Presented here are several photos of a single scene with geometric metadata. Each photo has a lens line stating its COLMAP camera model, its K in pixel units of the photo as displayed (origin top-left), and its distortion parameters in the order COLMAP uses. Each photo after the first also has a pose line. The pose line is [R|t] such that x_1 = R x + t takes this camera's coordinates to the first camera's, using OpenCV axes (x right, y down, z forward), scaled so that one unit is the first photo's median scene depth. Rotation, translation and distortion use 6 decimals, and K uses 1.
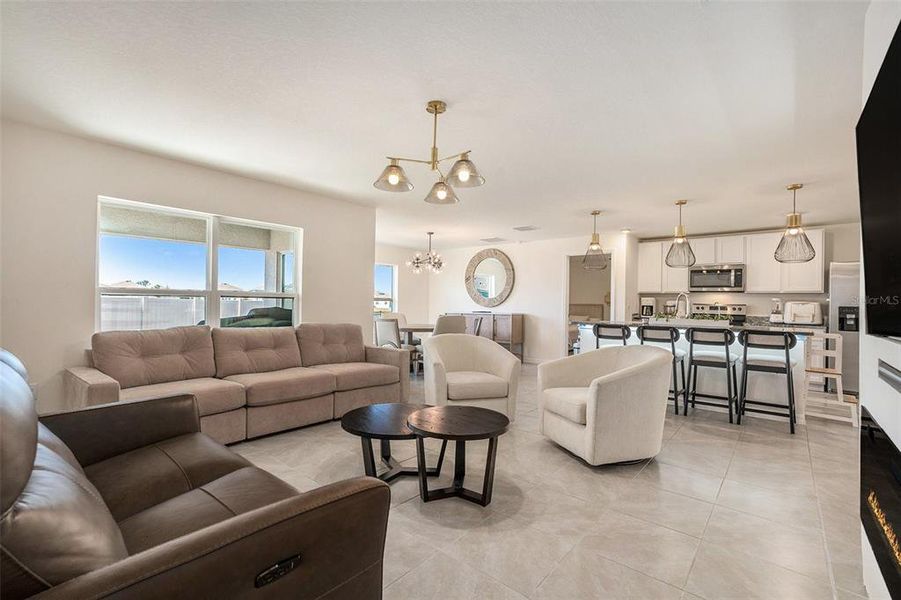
lens RADIAL K [[406.4, 0, 450.1], [0, 406.4, 302.7], [0, 0, 1]] dist [-0.046767, 0.027720]
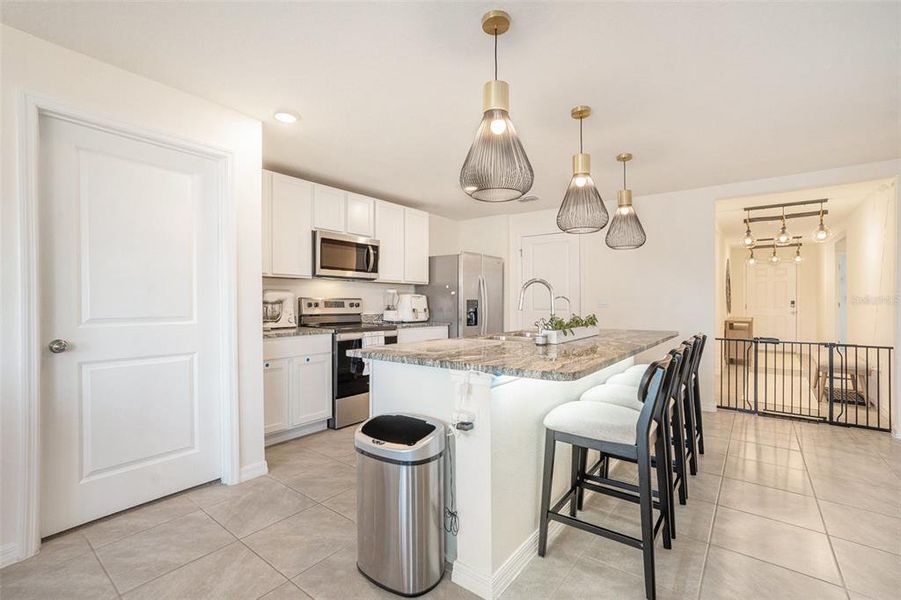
lens RADIAL K [[406.4, 0, 450.1], [0, 406.4, 302.7], [0, 0, 1]] dist [-0.046767, 0.027720]
pose [[-0.055382, -0.019967, 0.998266, 0.029514], [-0.003092, 0.999799, 0.019826, -0.002124], [-0.998460, -0.001989, -0.055432, 0.893821]]
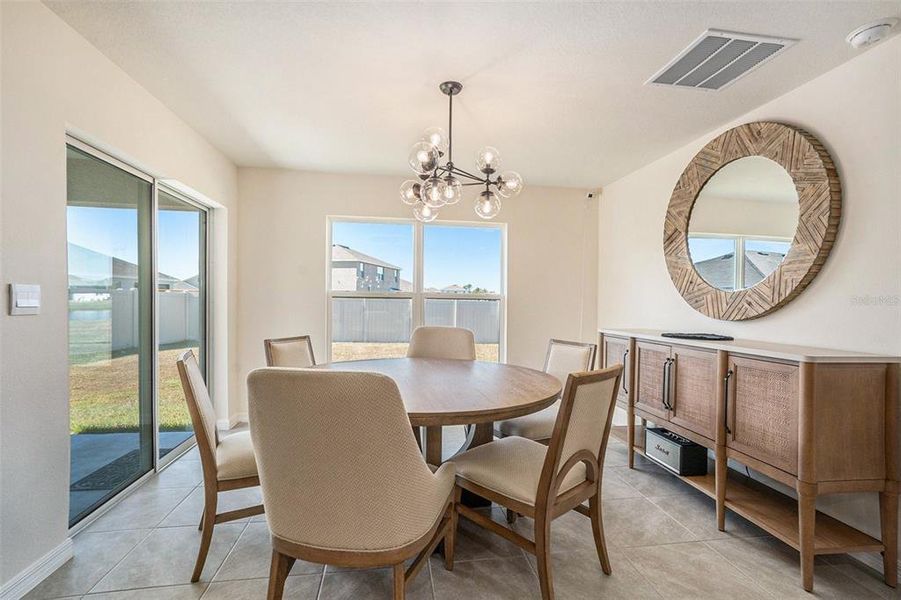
lens RADIAL K [[406.4, 0, 450.1], [0, 406.4, 302.7], [0, 0, 1]] dist [-0.046767, 0.027720]
pose [[0.753340, 0.002788, -0.657626, 0.178783], [-0.003668, 0.999993, 0.000038, -0.002341], [0.657621, 0.002383, 0.753345, 0.855293]]
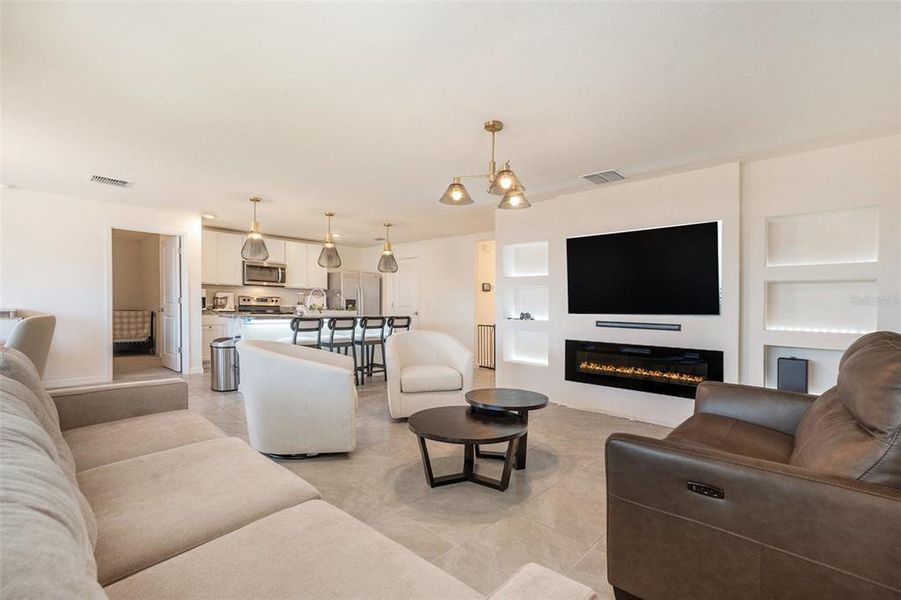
lens RADIAL K [[406.4, 0, 450.1], [0, 406.4, 302.7], [0, 0, 1]] dist [-0.046767, 0.027720]
pose [[0.044282, -0.010845, 0.998960, -0.464471], [-0.019901, 0.999733, 0.011736, -0.003238], [-0.998821, -0.020400, 0.044054, 0.433719]]
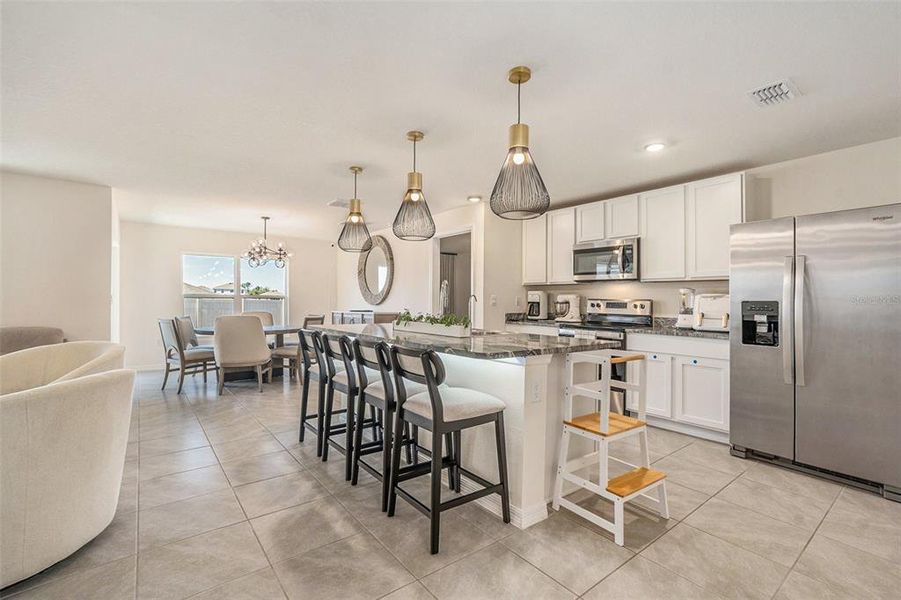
lens RADIAL K [[406.4, 0, 450.1], [0, 406.4, 302.7], [0, 0, 1]] dist [-0.046767, 0.027720]
pose [[0.979326, -0.006363, -0.202189, 0.557386], [0.007319, 0.999965, 0.003981, 0.004935], [0.202157, -0.005379, 0.979338, 0.287774]]
